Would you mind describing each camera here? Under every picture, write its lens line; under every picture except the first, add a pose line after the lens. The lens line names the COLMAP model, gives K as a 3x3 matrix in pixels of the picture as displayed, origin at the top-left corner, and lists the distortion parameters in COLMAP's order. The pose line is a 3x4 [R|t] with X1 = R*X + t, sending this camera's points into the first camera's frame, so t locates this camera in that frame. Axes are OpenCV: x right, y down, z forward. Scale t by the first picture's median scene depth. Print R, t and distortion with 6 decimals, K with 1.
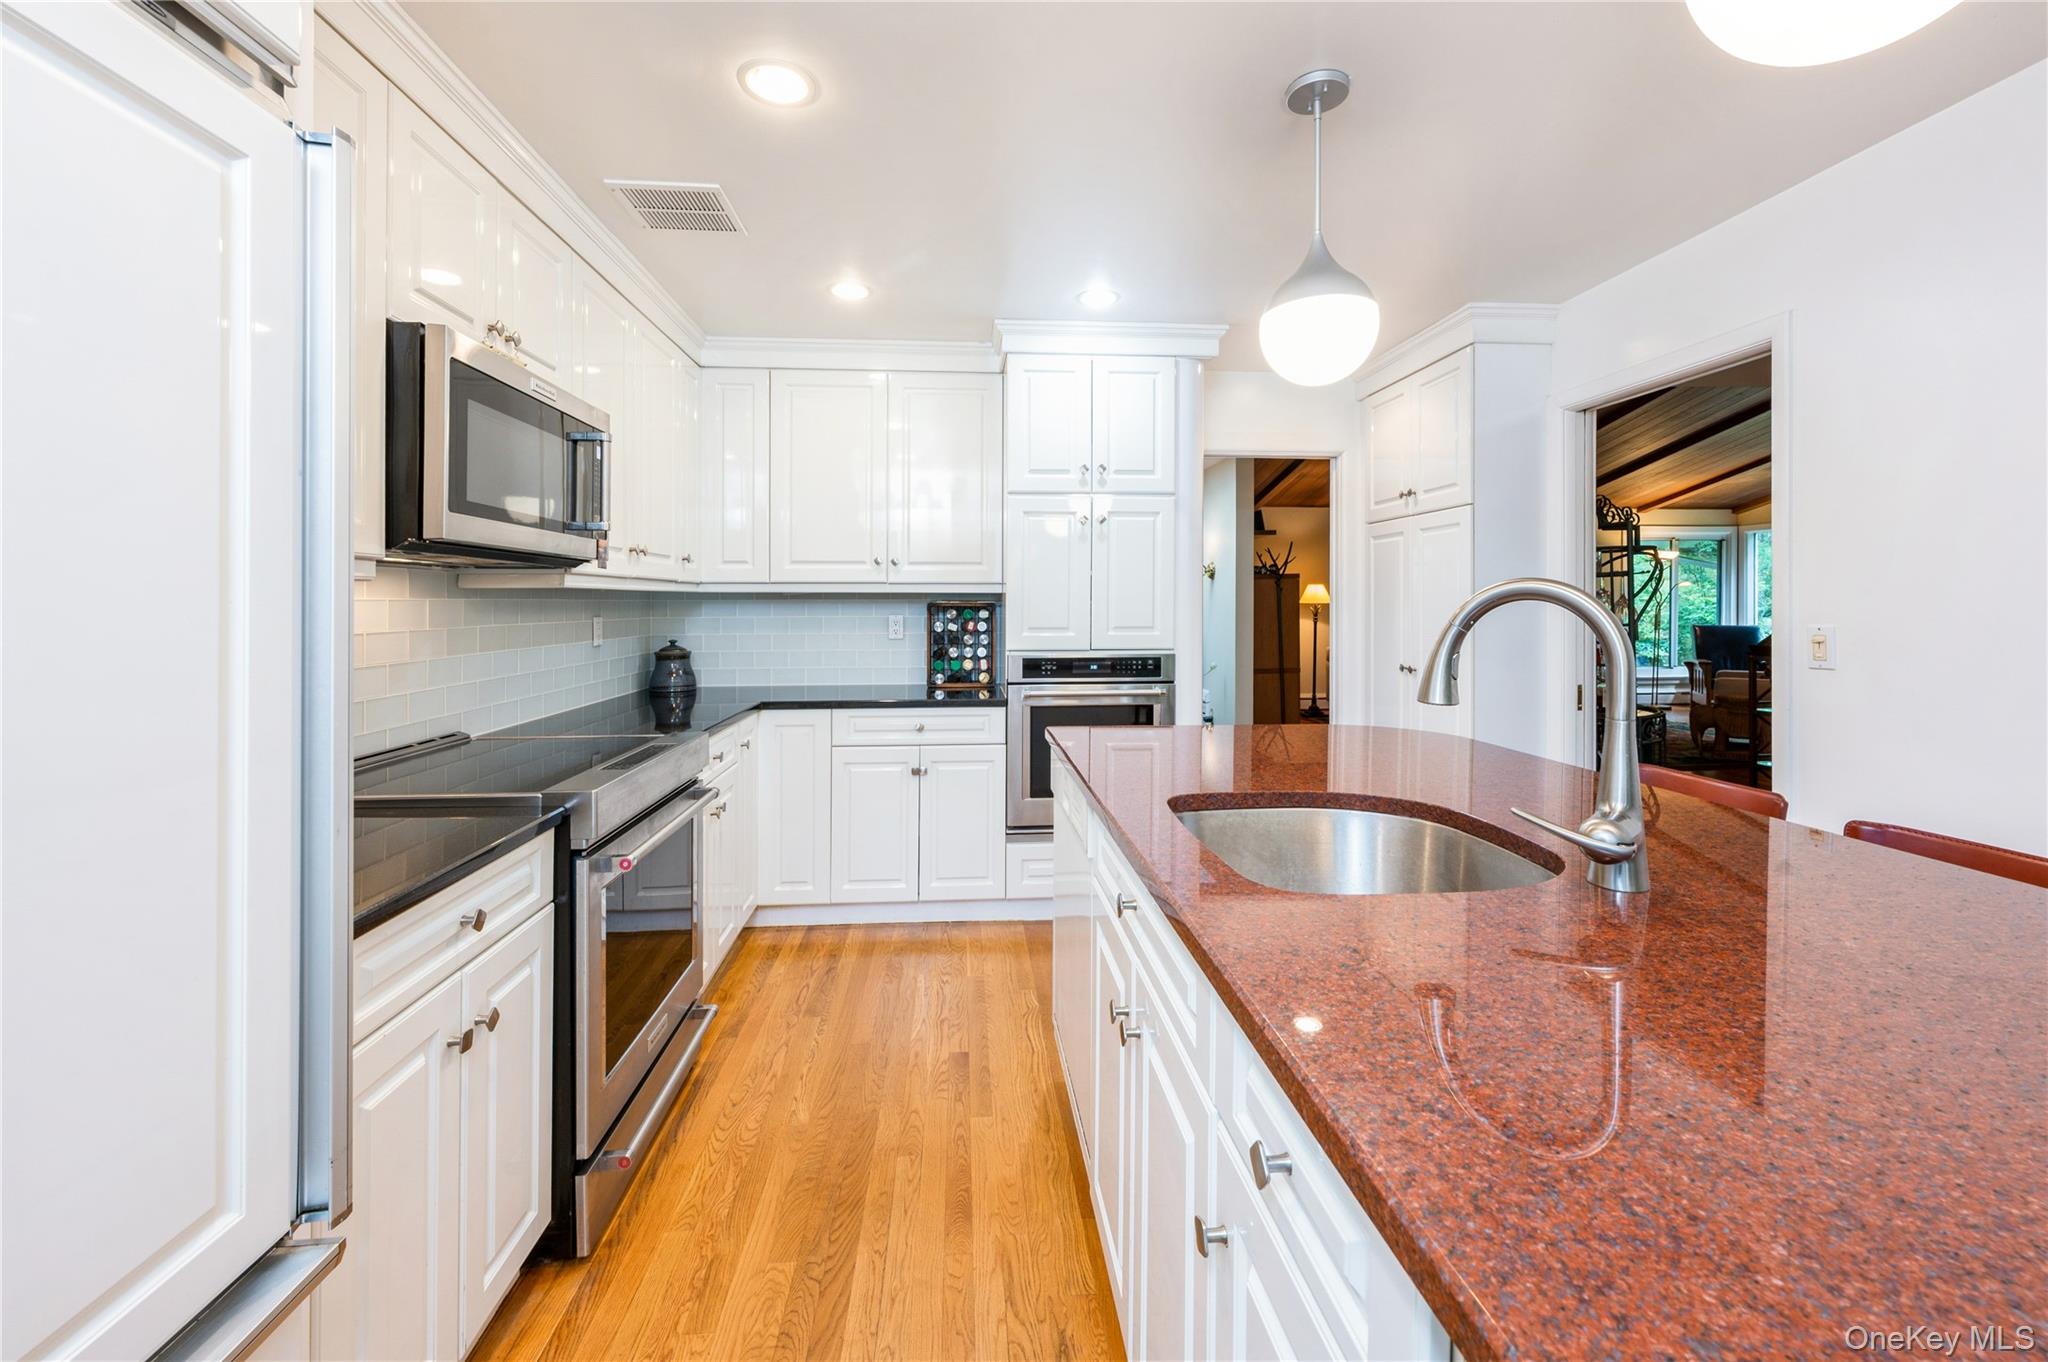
lens RADIAL K [[852.2, 0, 1007.3], [0, 852.2, 605.9], [0, 0, 1]] dist [-0.001415, 0.000379]
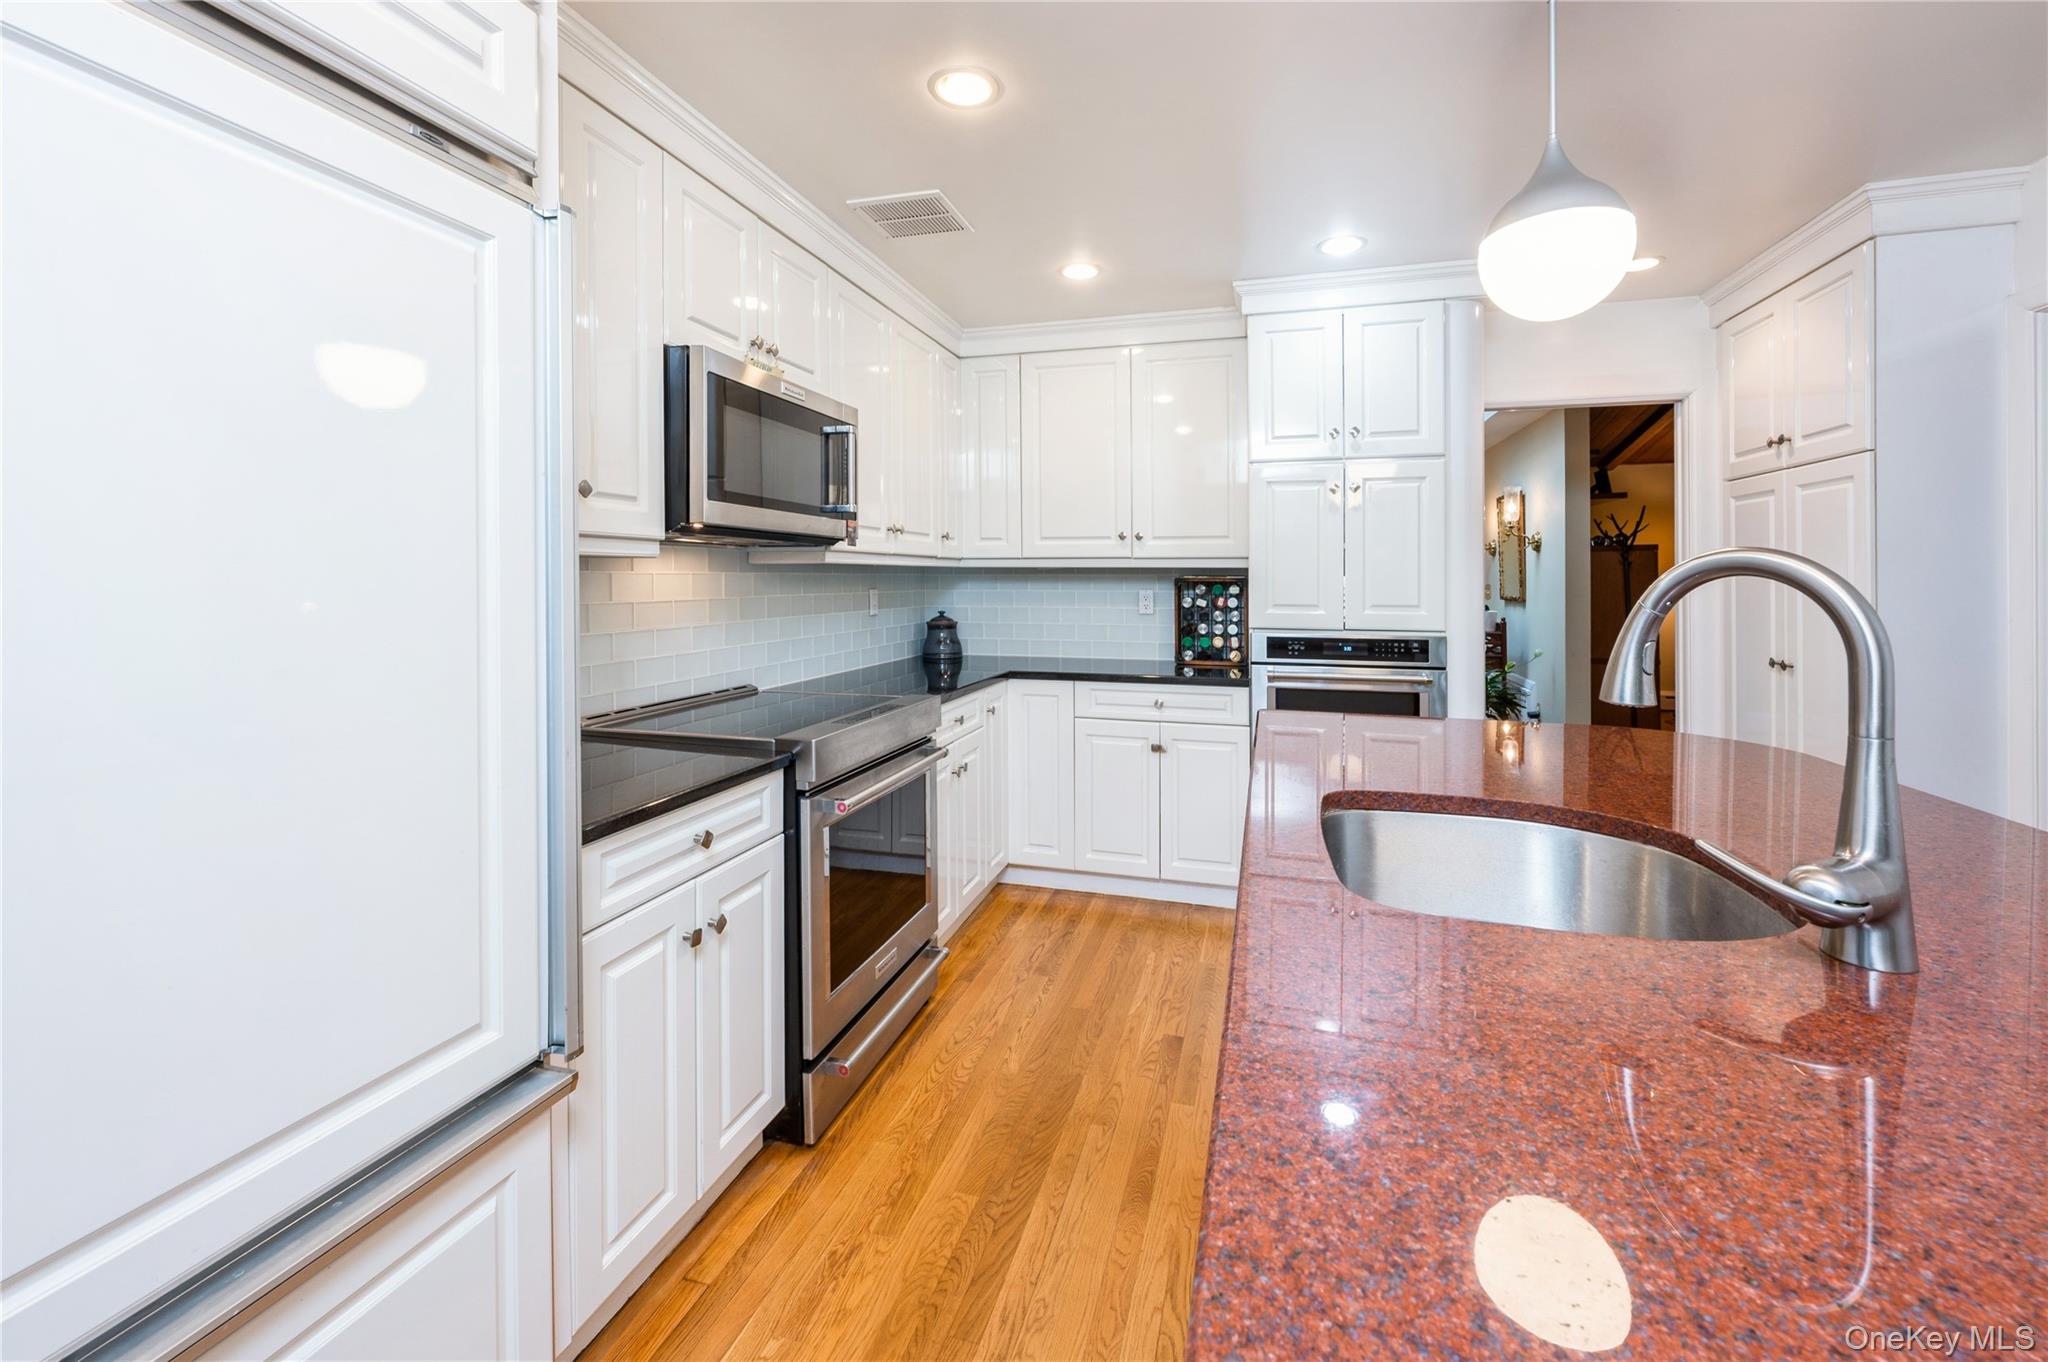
lens RADIAL K [[852.2, 0, 996.7], [0, 852.2, 586.0], [0, 0, 1]] dist [-0.001415, 0.000379]
pose [[0.933625, 0.007813, -0.358166, 0.112154], [-0.005757, 0.999960, 0.006806, 0.000347], [0.358205, -0.004292, 0.933633, 0.014548]]
